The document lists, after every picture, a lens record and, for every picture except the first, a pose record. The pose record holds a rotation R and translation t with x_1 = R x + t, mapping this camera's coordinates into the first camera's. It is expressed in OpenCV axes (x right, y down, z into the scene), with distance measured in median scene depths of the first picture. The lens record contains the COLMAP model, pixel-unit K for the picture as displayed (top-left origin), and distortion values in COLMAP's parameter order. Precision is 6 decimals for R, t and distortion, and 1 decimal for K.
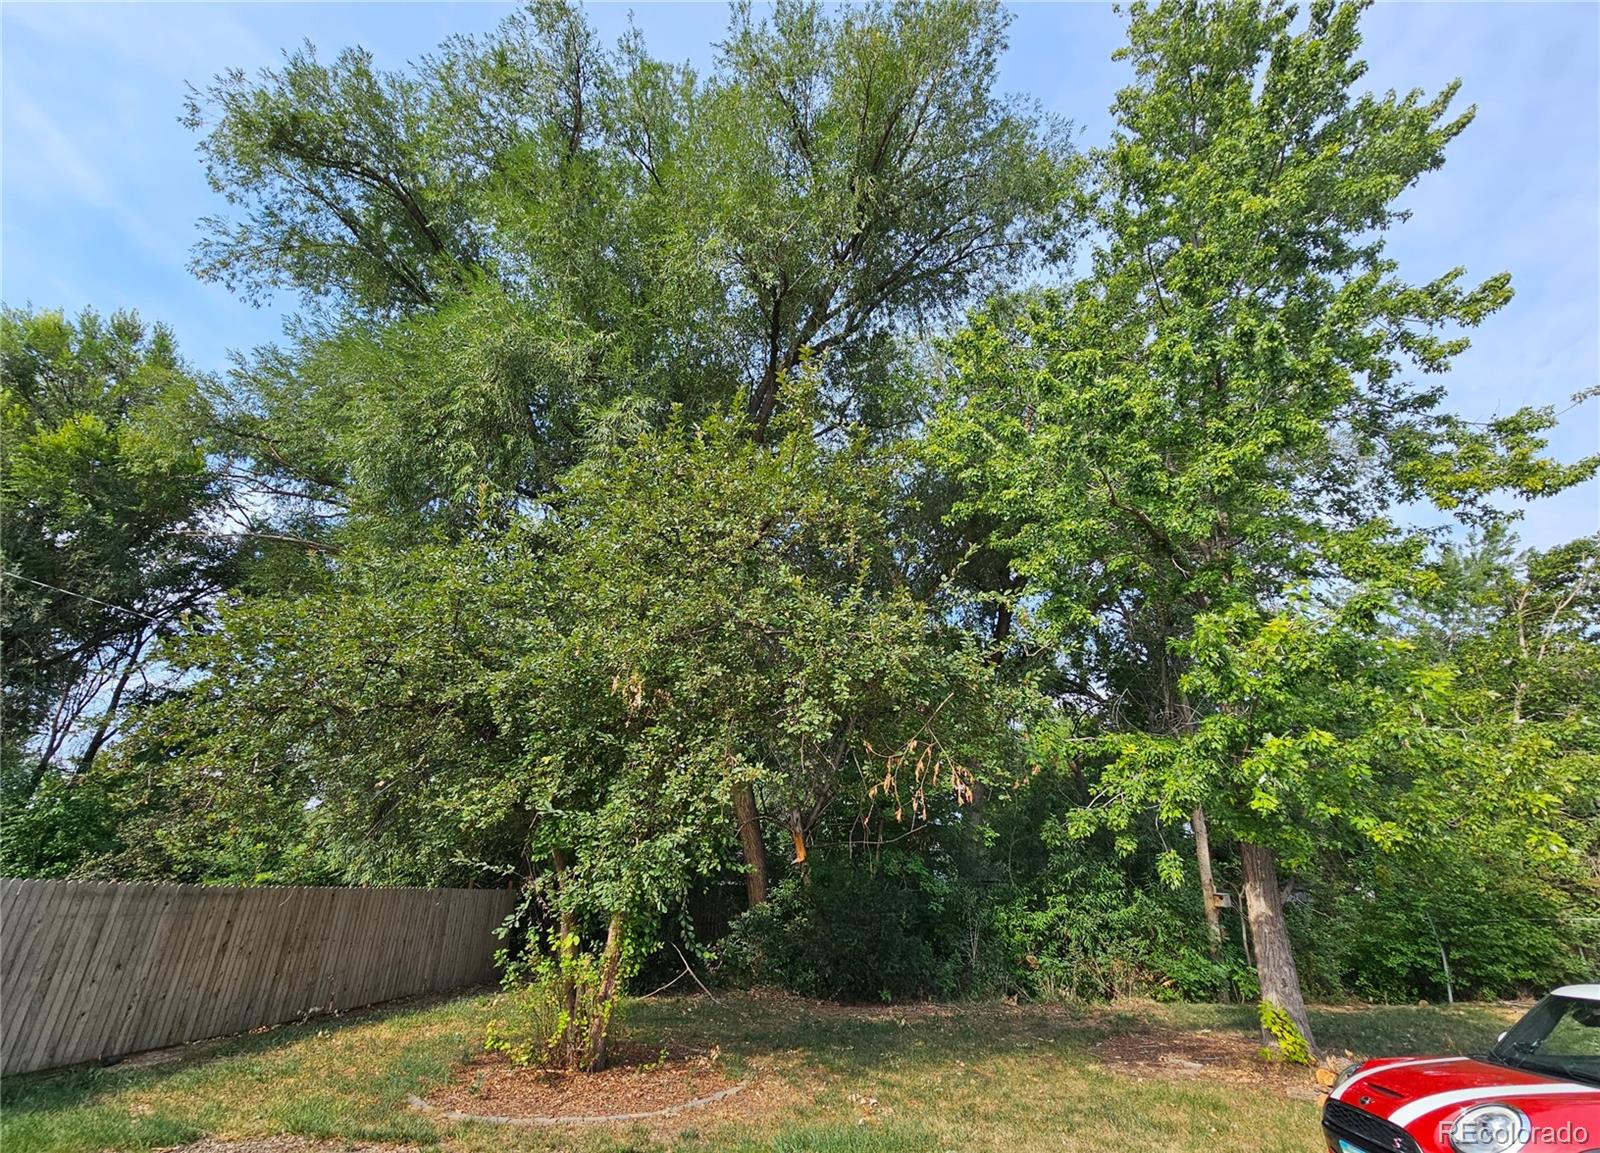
lens RADIAL K [[693.0, 0, 800.0], [0, 693.0, 576.5], [0, 0, 1]] dist [-0.000187, -0.000014]
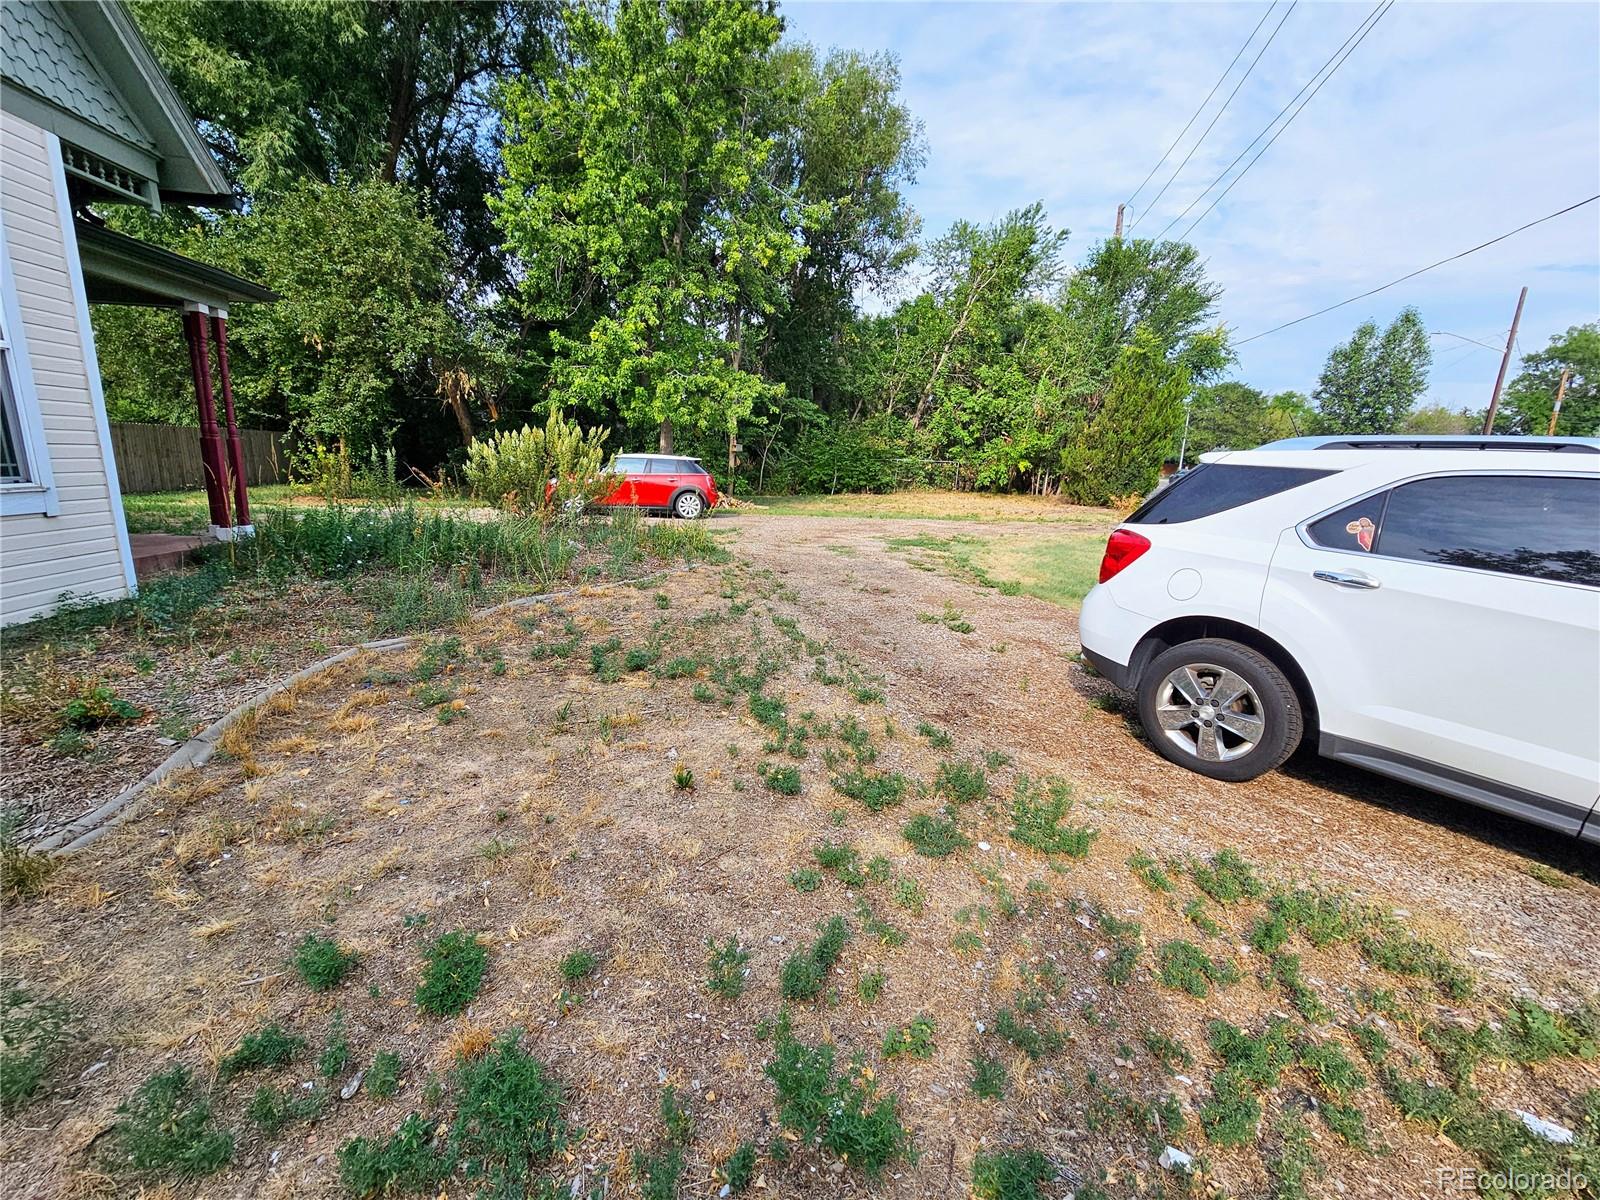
lens RADIAL K [[649.8, 0, 791.1], [0, 649.8, 593.2], [0, 0, 1]] dist [-0.000305, -0.001406]
pose [[0.966236, -0.039937, 0.254543, 0.660111], [-0.117878, 0.809944, 0.574539, -0.551307], [-0.229111, -0.585146, 0.777890, -1.430829]]
